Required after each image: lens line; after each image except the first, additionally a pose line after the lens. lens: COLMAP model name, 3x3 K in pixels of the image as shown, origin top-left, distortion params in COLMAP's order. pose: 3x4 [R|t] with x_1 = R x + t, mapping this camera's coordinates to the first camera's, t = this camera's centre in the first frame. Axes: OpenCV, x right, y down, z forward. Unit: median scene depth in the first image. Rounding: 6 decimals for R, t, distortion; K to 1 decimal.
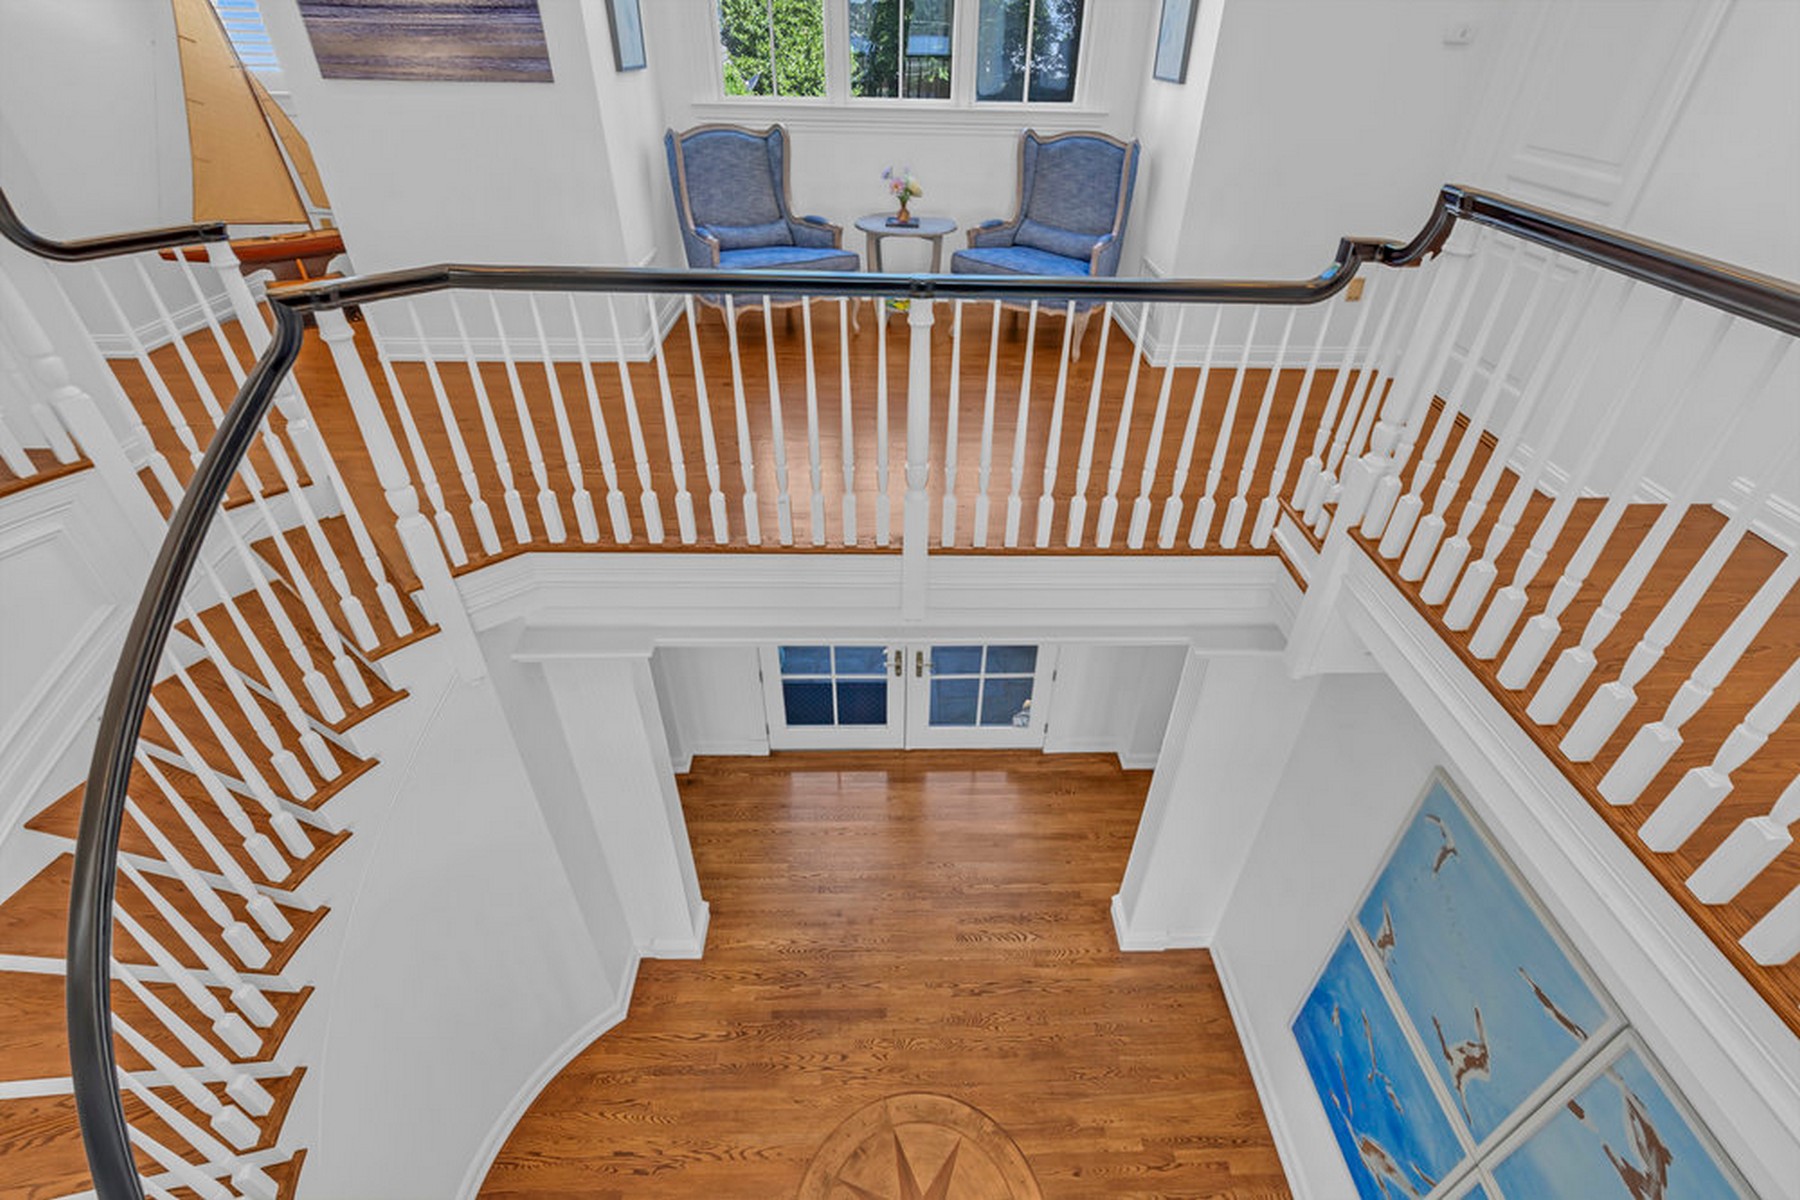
lens RADIAL K [[824.7, 0, 914.1], [0, 824.7, 601.8], [0, 0, 1]] dist [-0.004717, -0.000171]
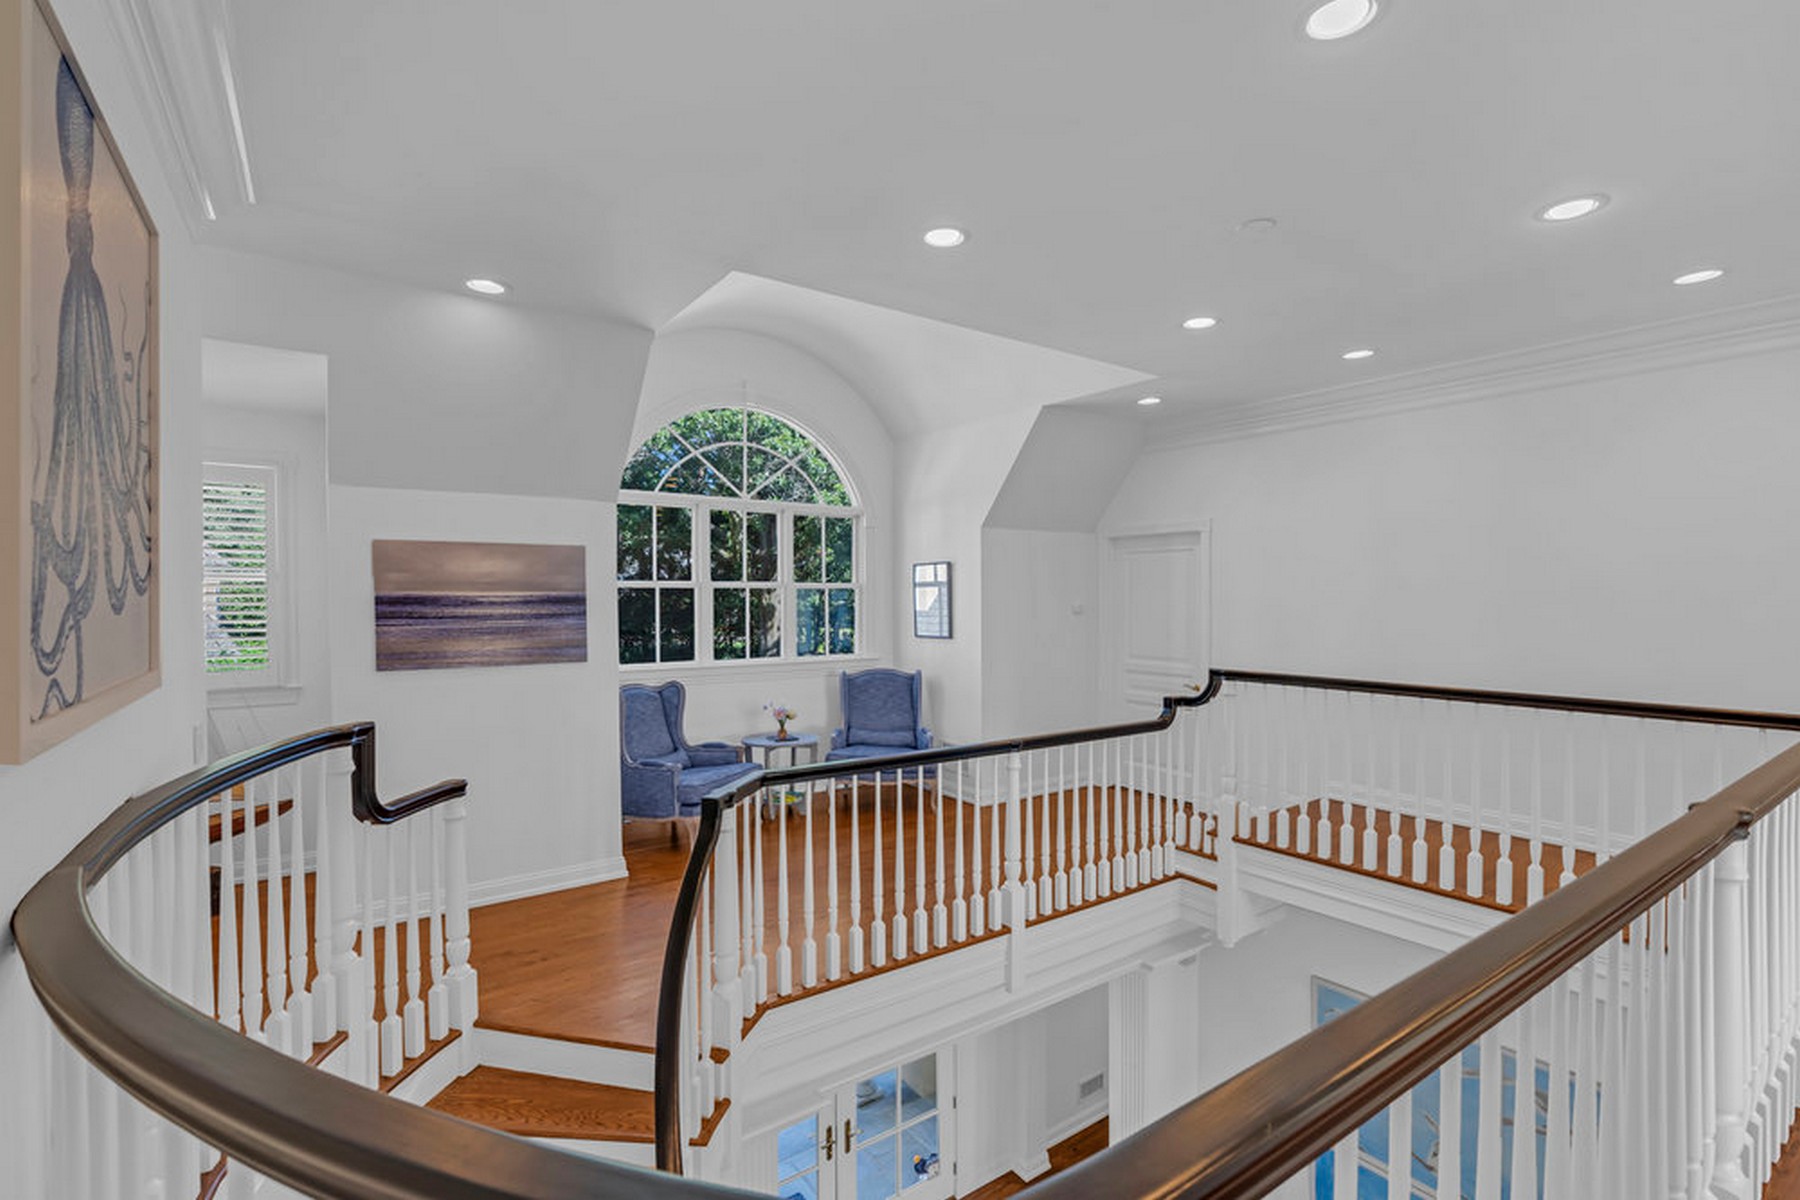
lens RADIAL K [[824.7, 0, 900.1], [0, 824.7, 601.1], [0, 0, 1]] dist [-0.004717, -0.000171]
pose [[0.829470, -0.024240, 0.558026, -0.599730], [0.340442, 0.813973, -0.470688, 0.047852], [-0.442808, 0.580397, 0.683418, -0.115559]]
